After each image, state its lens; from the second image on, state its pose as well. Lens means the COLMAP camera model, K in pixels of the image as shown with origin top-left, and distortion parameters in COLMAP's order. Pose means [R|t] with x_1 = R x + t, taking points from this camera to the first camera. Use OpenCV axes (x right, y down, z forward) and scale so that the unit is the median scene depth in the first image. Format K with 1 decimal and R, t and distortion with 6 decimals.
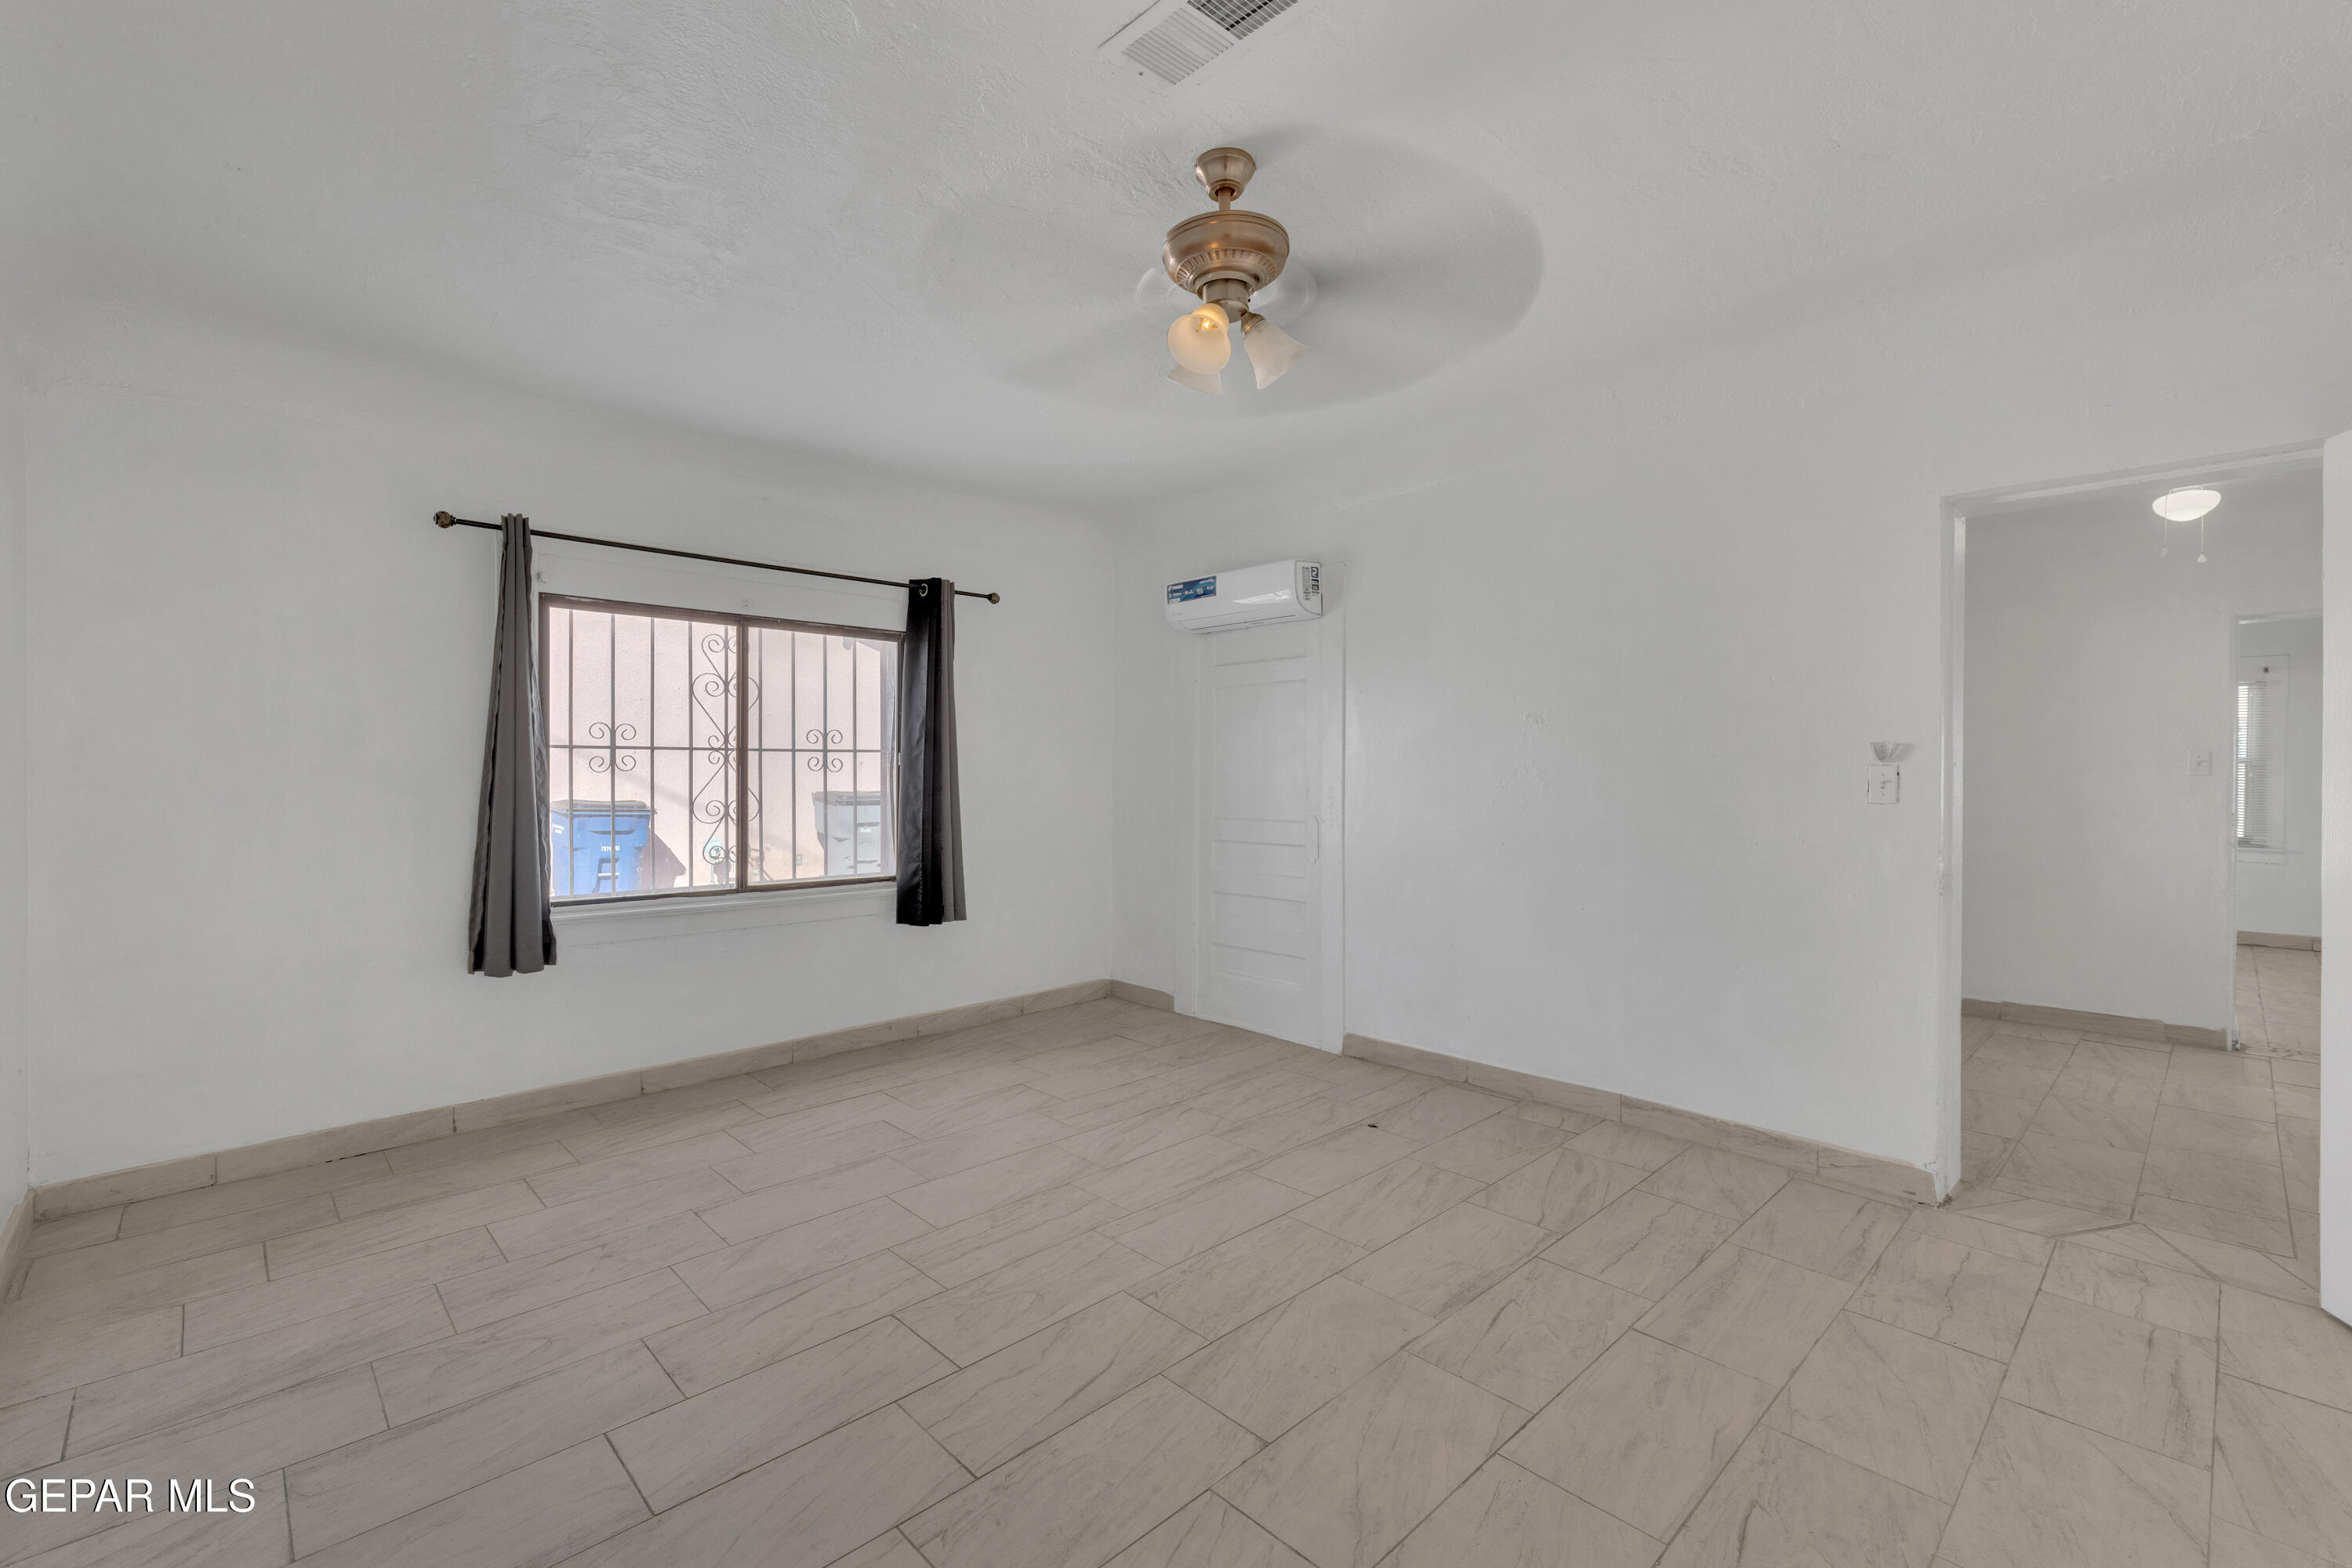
lens RADIAL K [[1004.8, 0, 1168.2], [0, 1004.8, 773.4], [0, 0, 1]] dist [-0.008236, 0.000199]
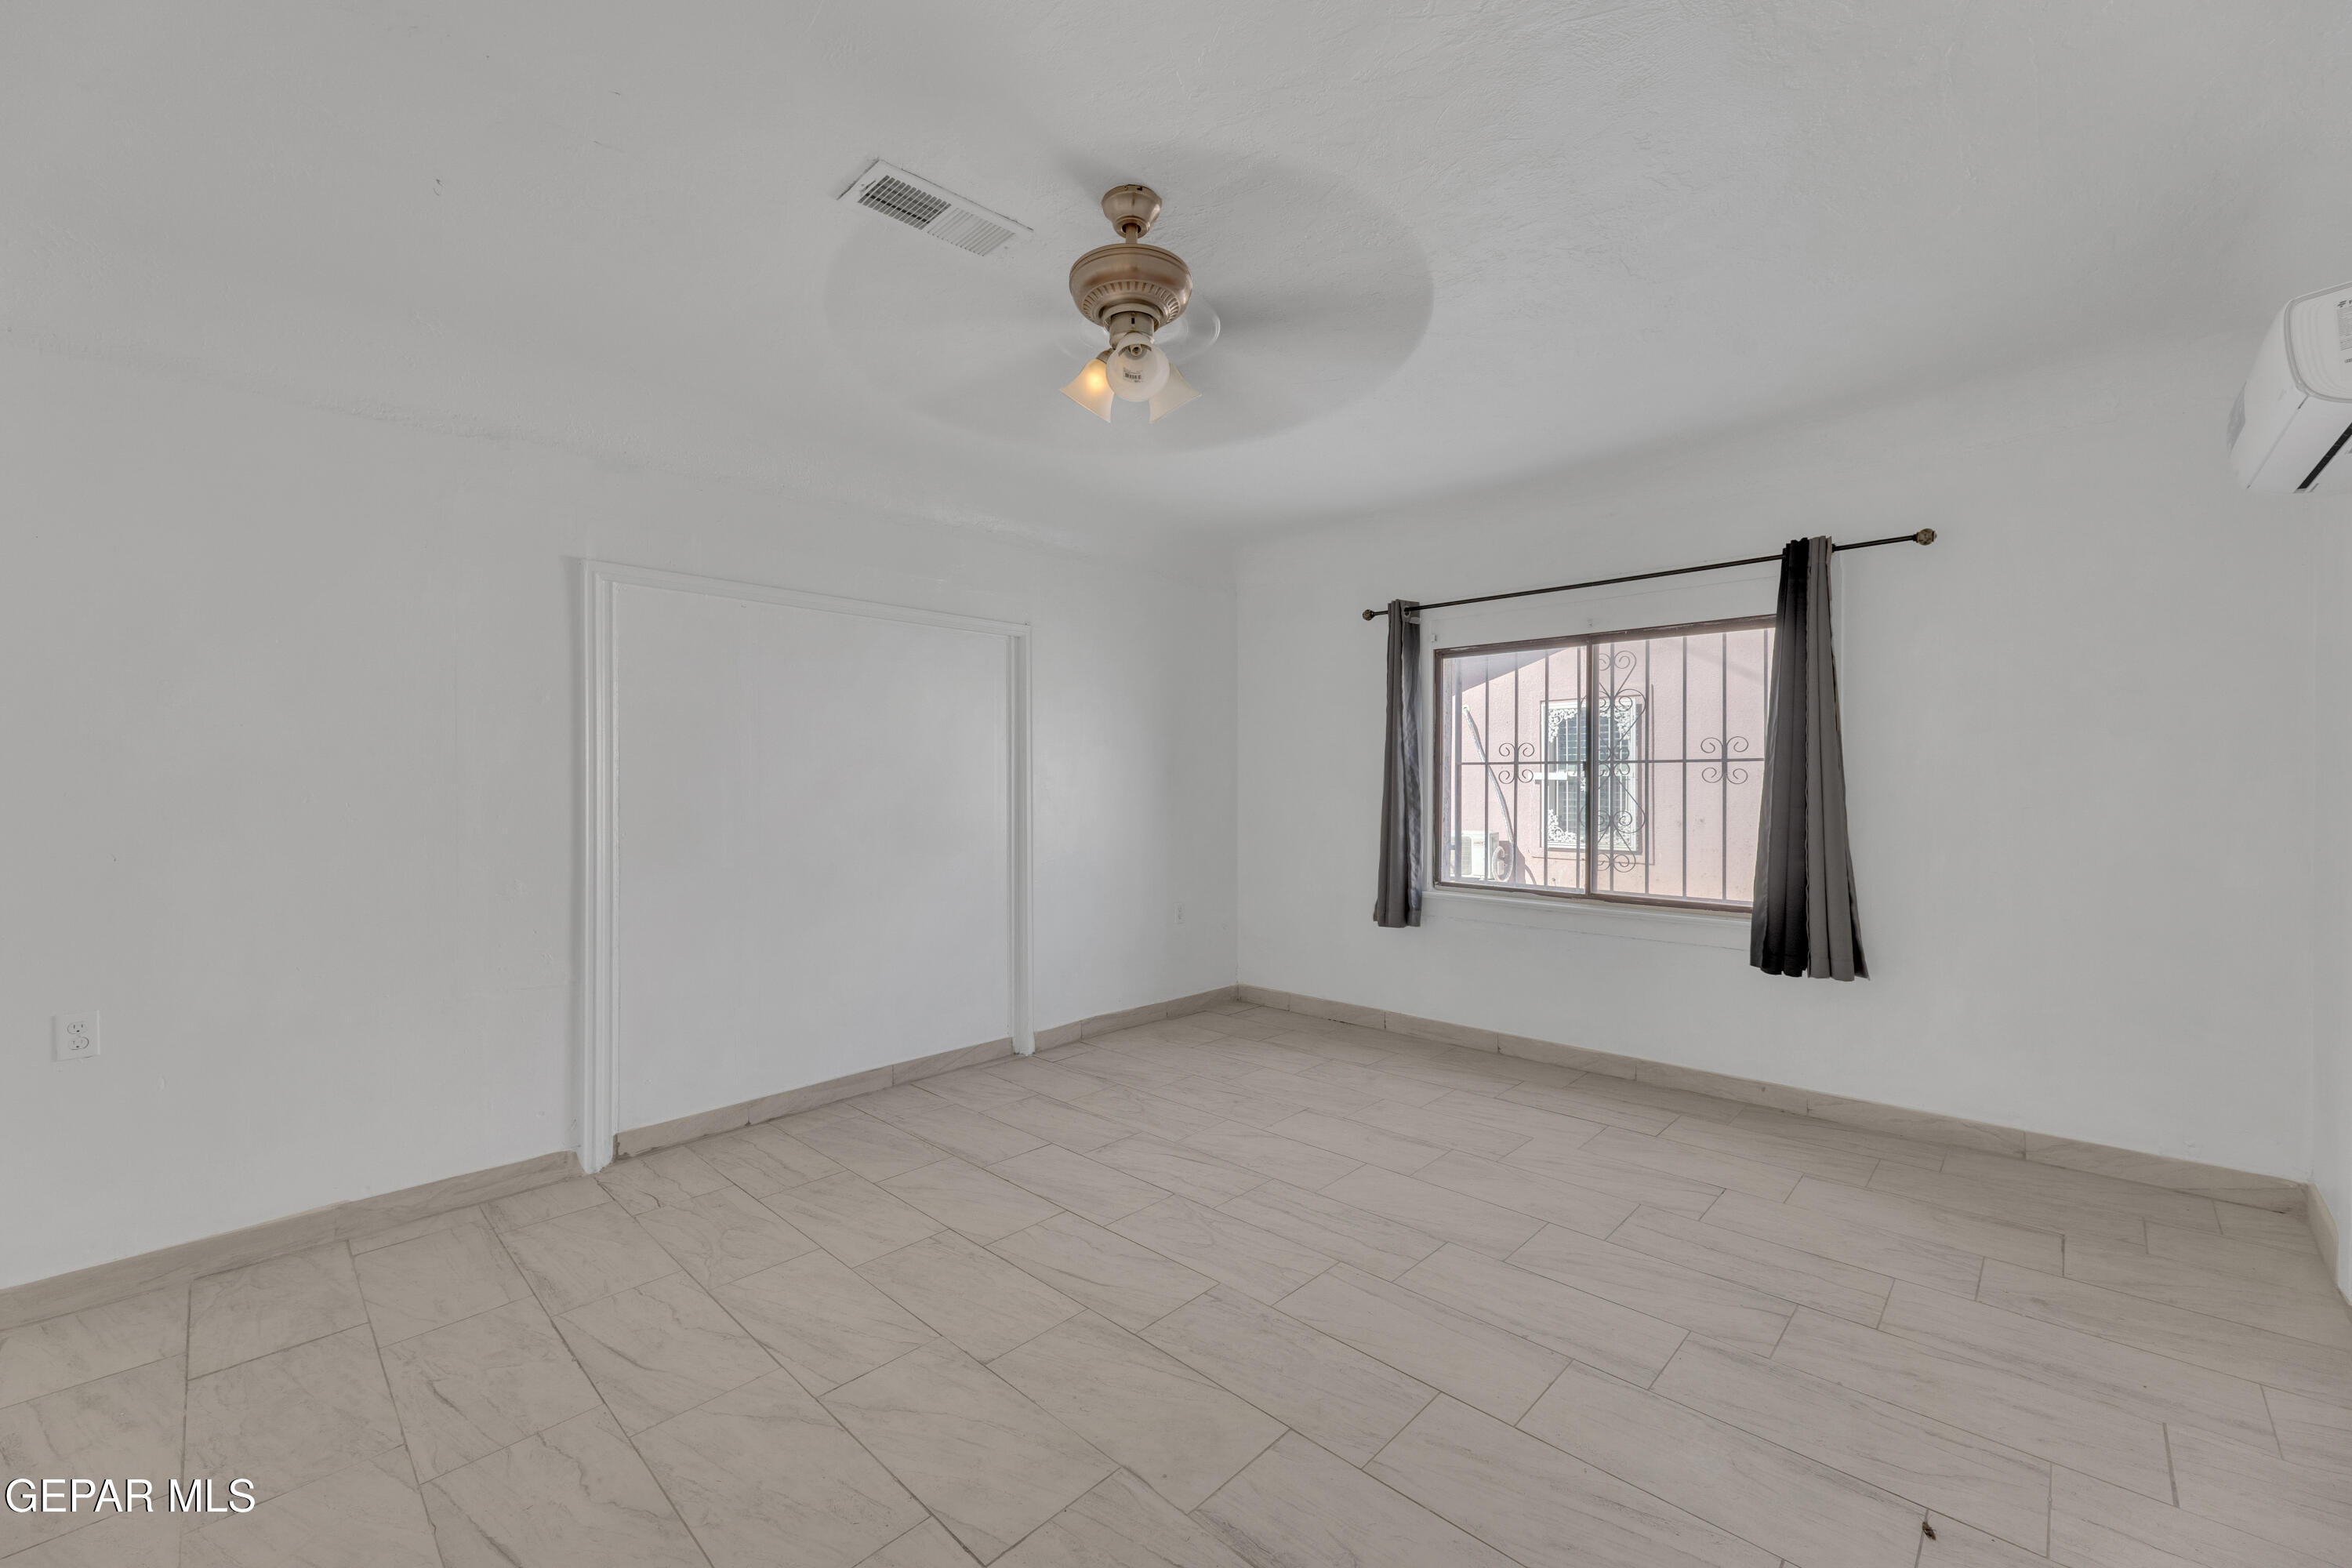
lens RADIAL K [[936.3, 0, 1173.1], [0, 936.3, 780.5], [0, 0, 1]] dist [-0.006016, 0.001492]
pose [[0.039439, -0.000867, -0.999222, 0.551920], [-0.001847, 0.999998, -0.000941, -0.003370], [0.999220, 0.001882, 0.039437, 0.543830]]
